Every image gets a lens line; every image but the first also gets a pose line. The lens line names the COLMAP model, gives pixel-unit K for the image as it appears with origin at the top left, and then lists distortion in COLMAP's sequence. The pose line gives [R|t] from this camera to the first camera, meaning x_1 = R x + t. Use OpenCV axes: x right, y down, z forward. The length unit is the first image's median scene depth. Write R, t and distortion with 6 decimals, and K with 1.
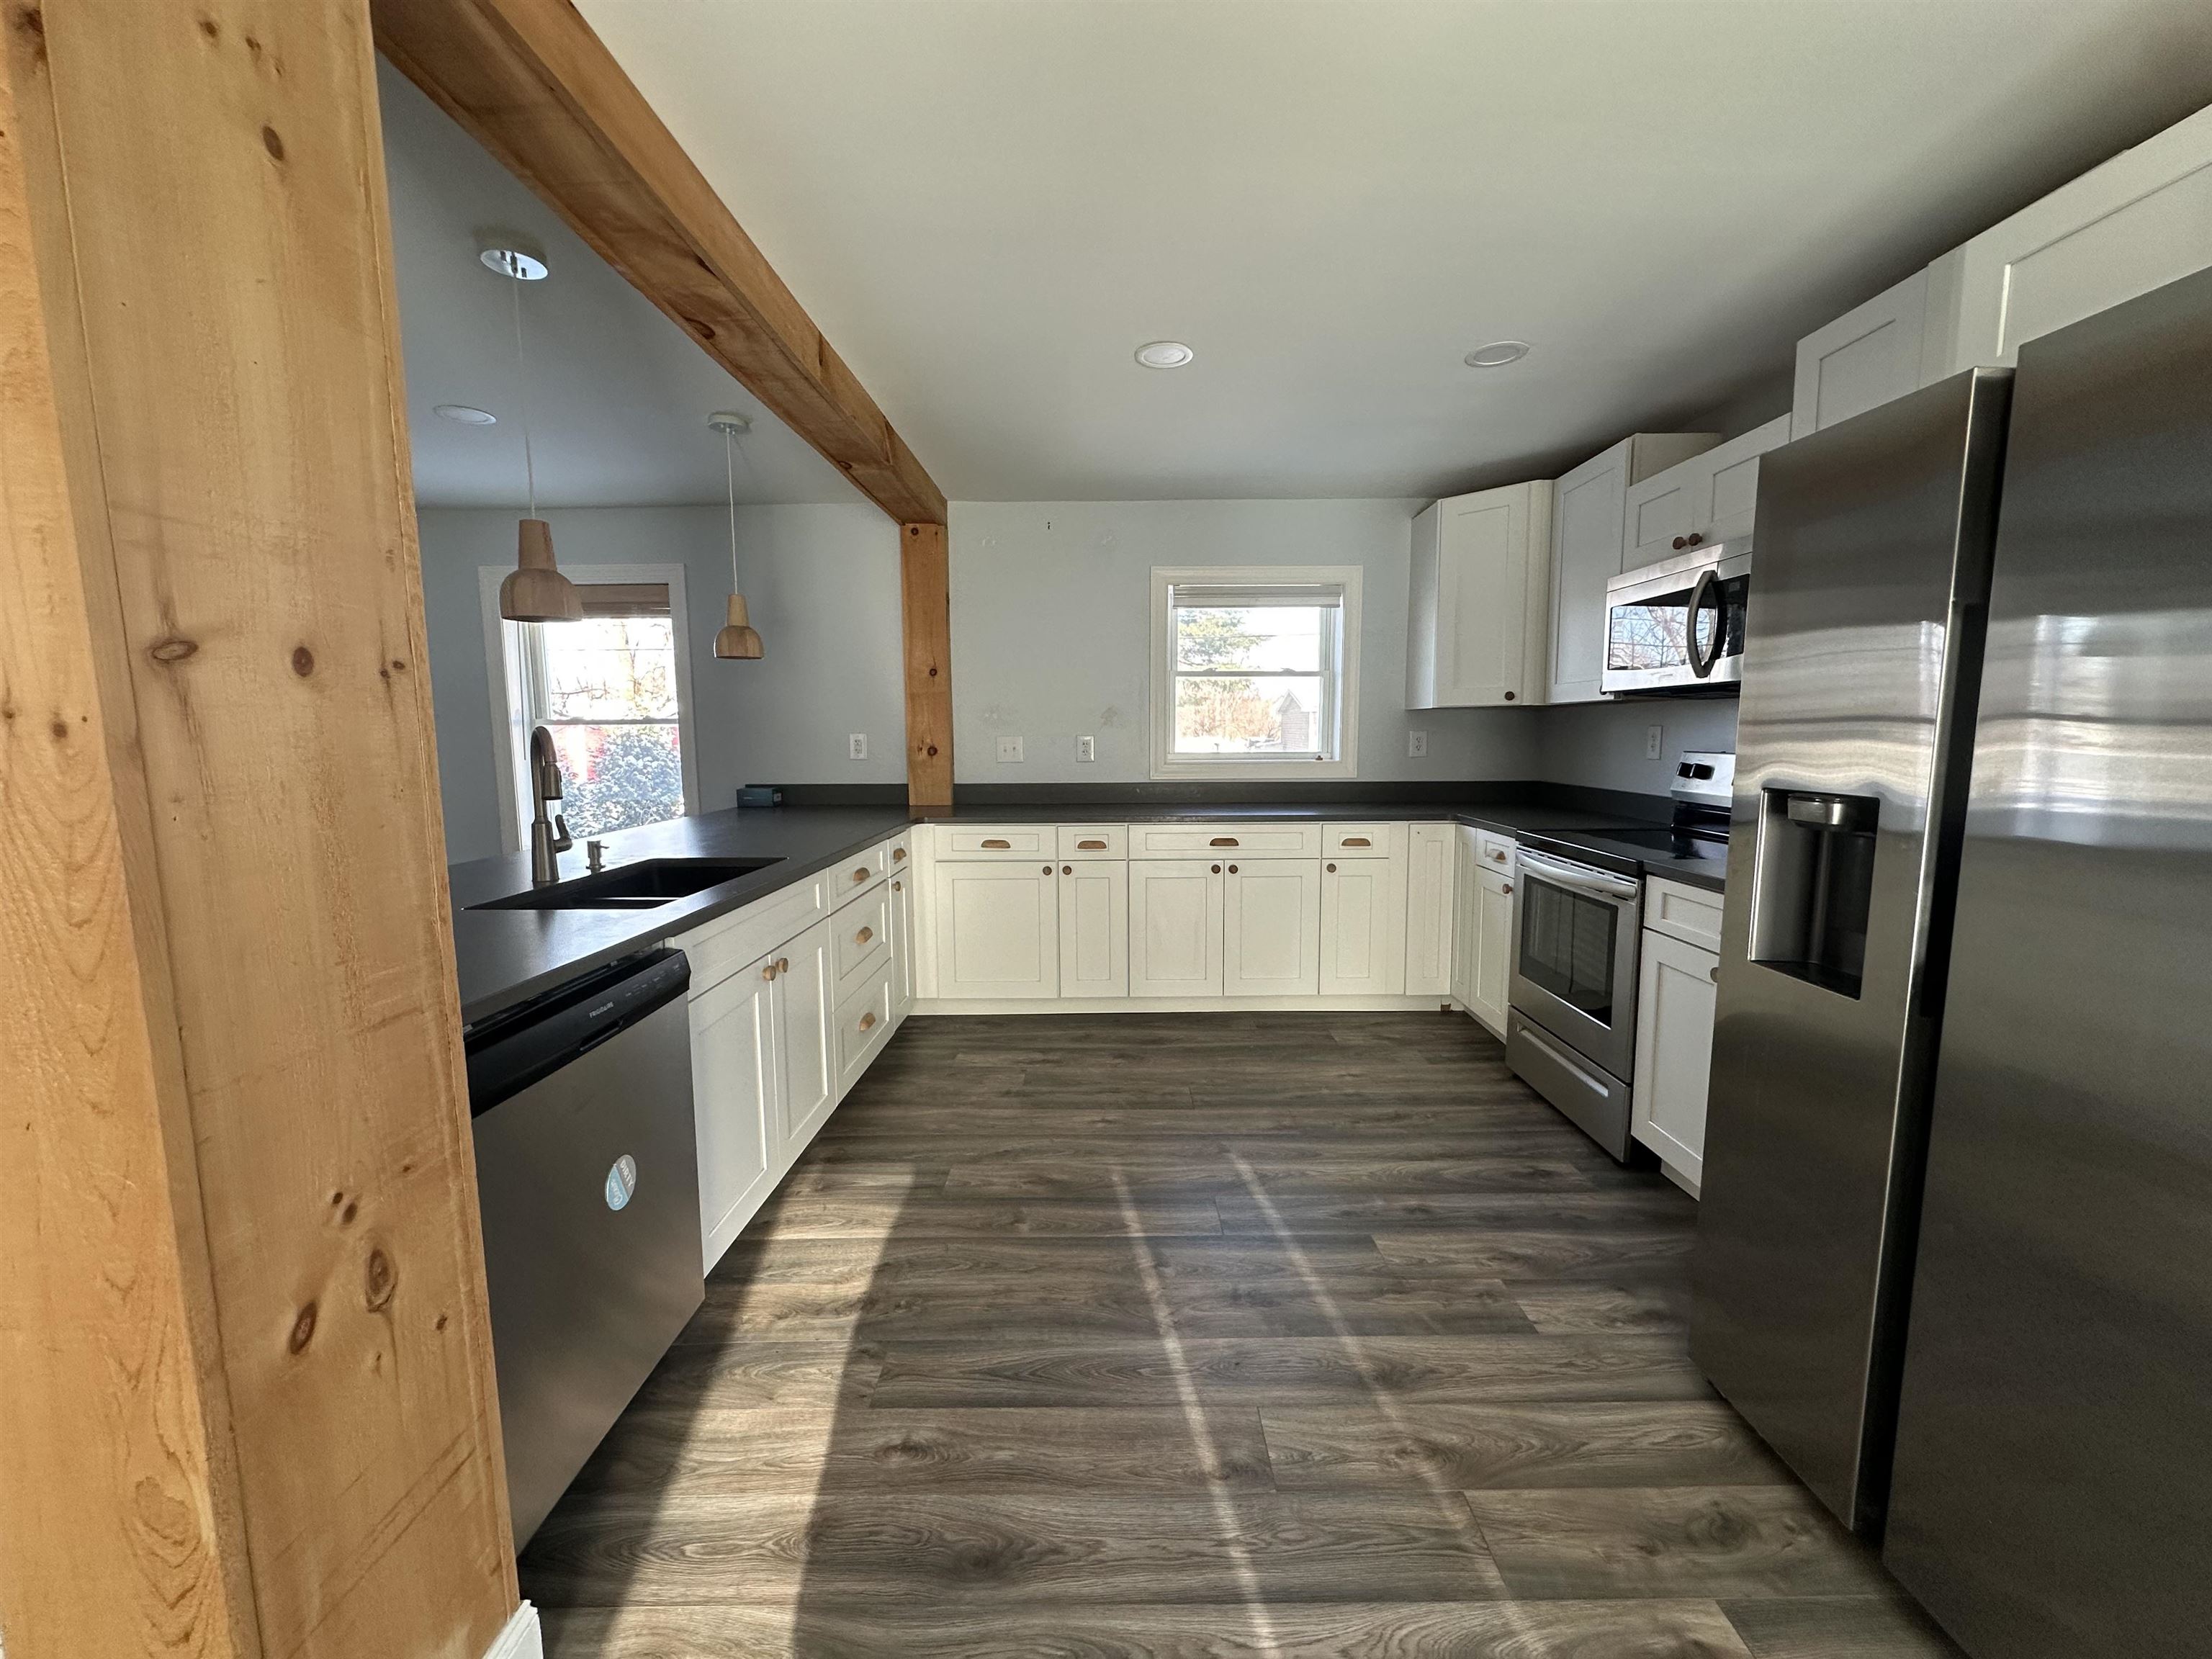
lens RADIAL K [[886.8, 0, 1111.7], [0, 886.8, 824.7], [0, 0, 1]] dist [-0.005954, 0.001922]
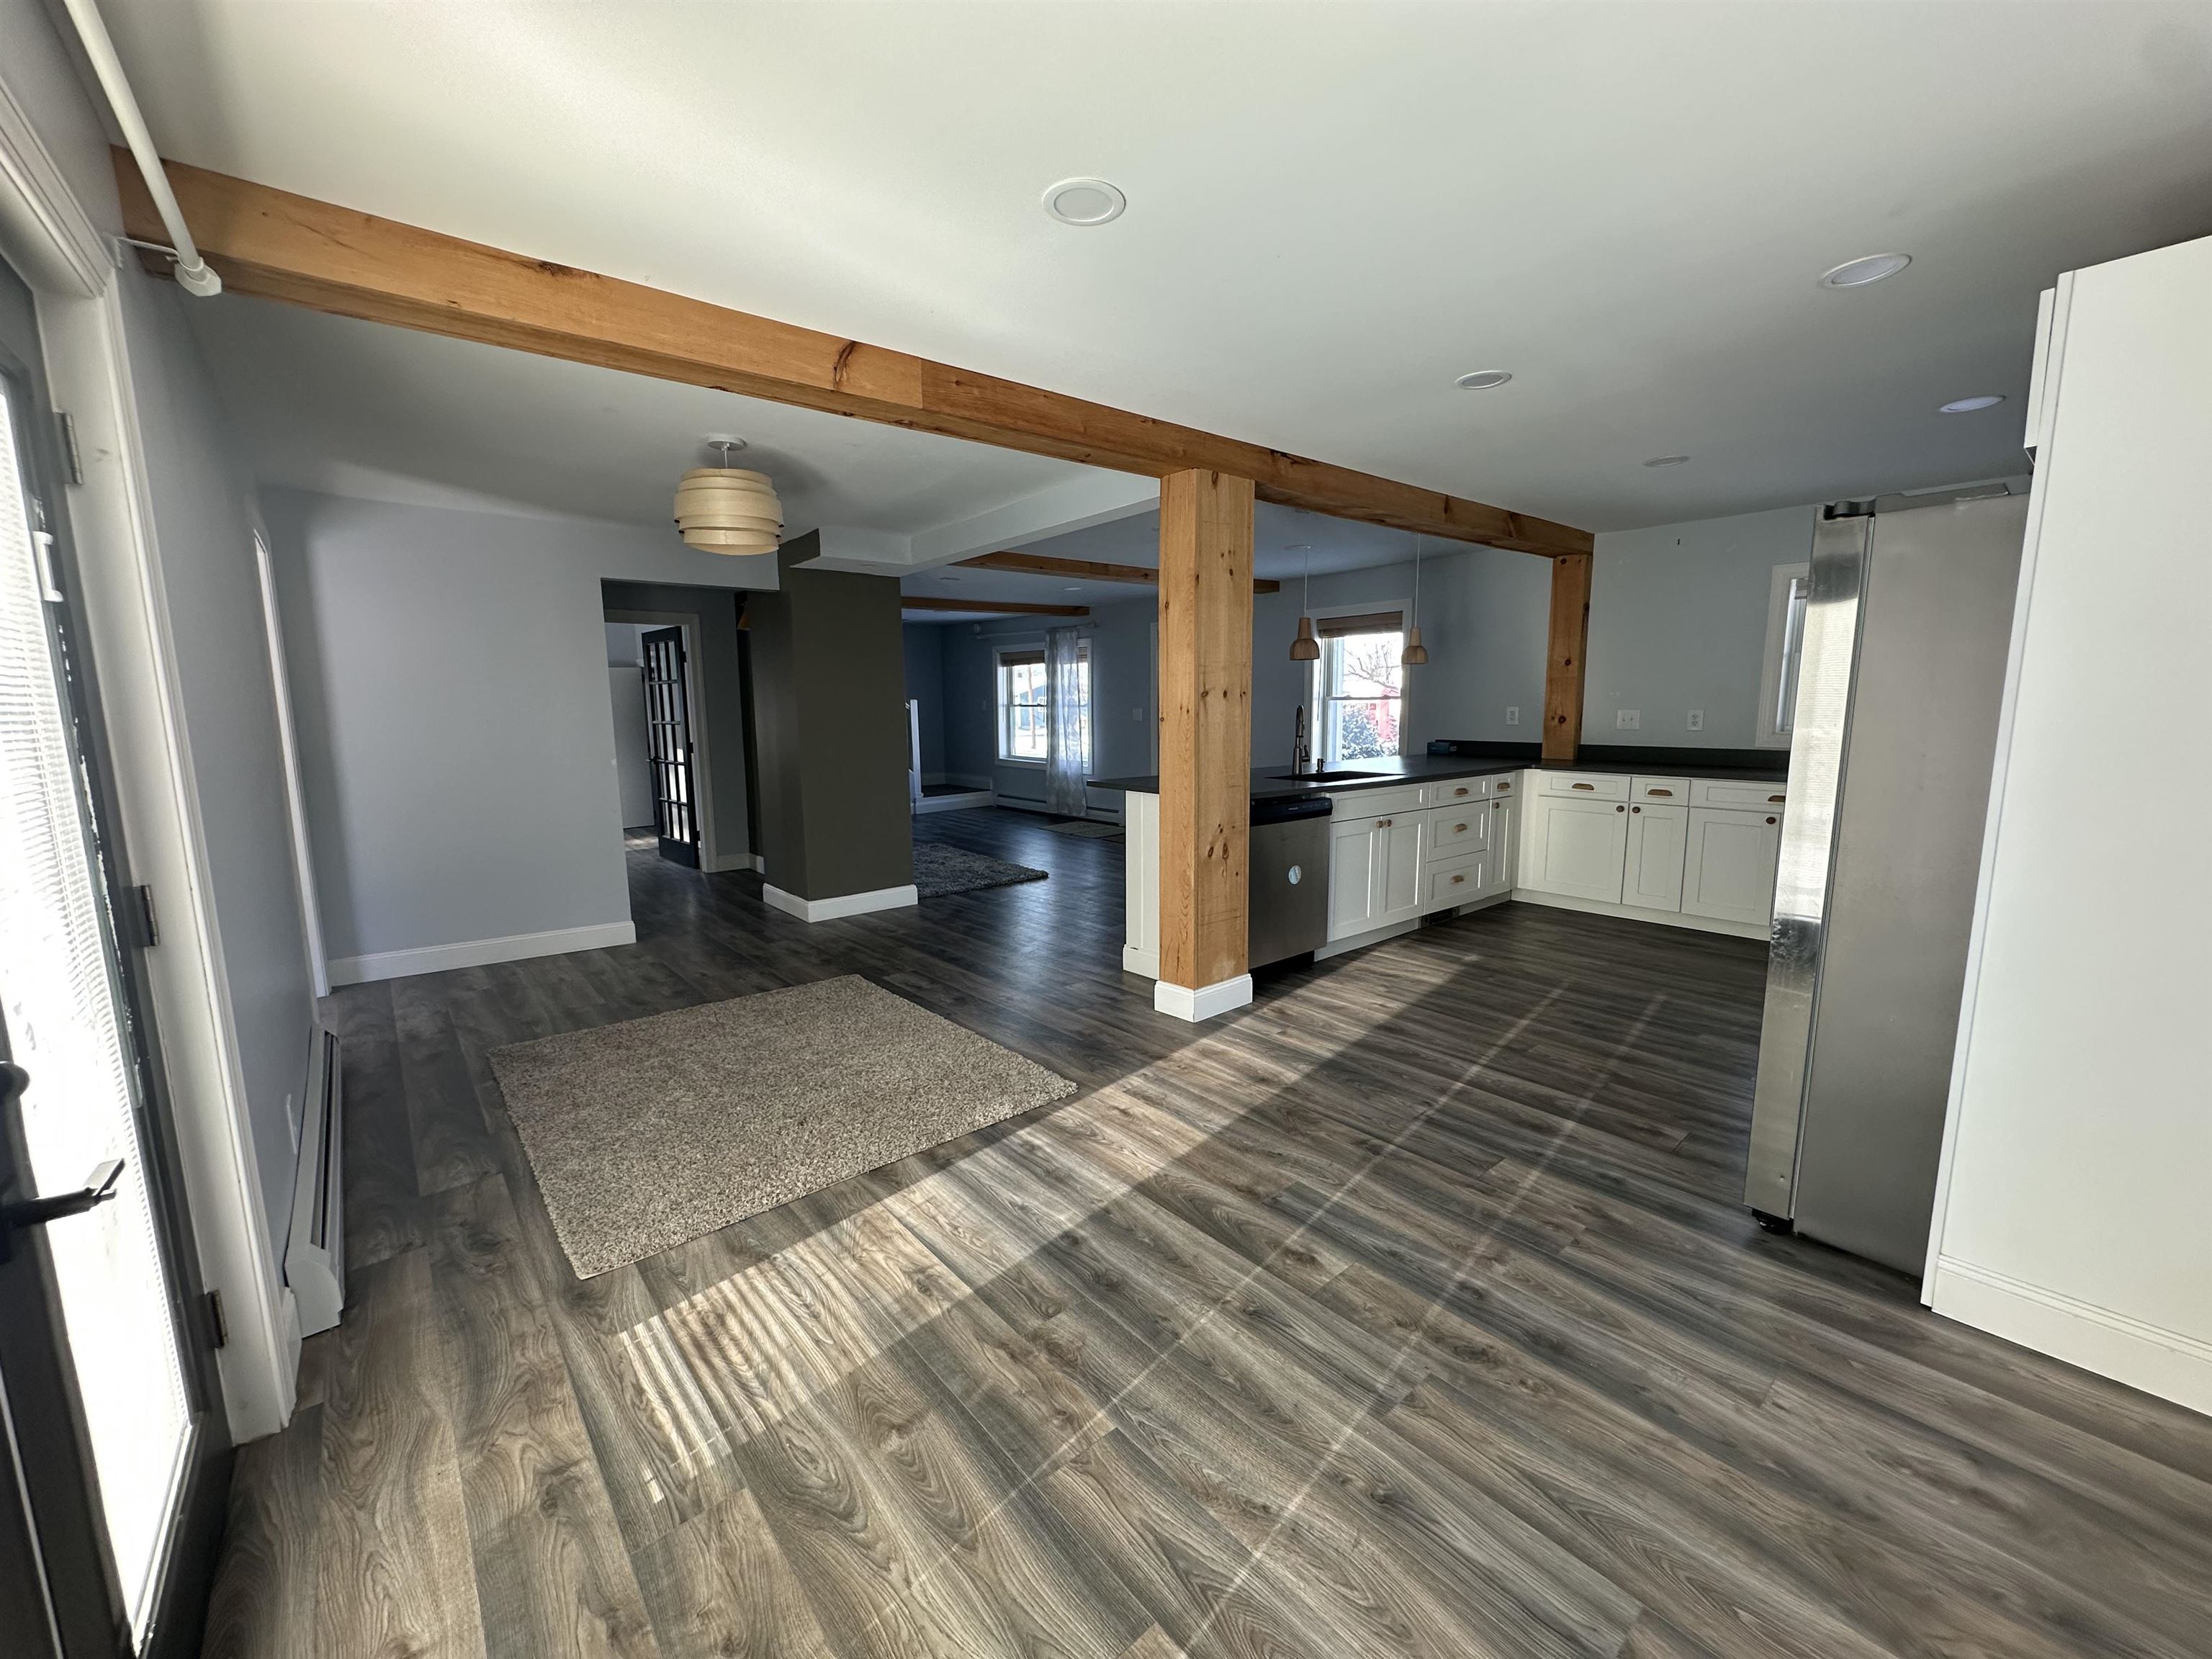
lens RADIAL K [[886.8, 0, 1100.4], [0, 886.8, 819.8], [0, 0, 1]] dist [-0.005954, 0.001922]
pose [[0.642261, 0.104812, -0.759286, 0.561610], [-0.079228, 0.994378, 0.070247, 0.045548], [0.762380, 0.015040, 0.646955, -0.619464]]
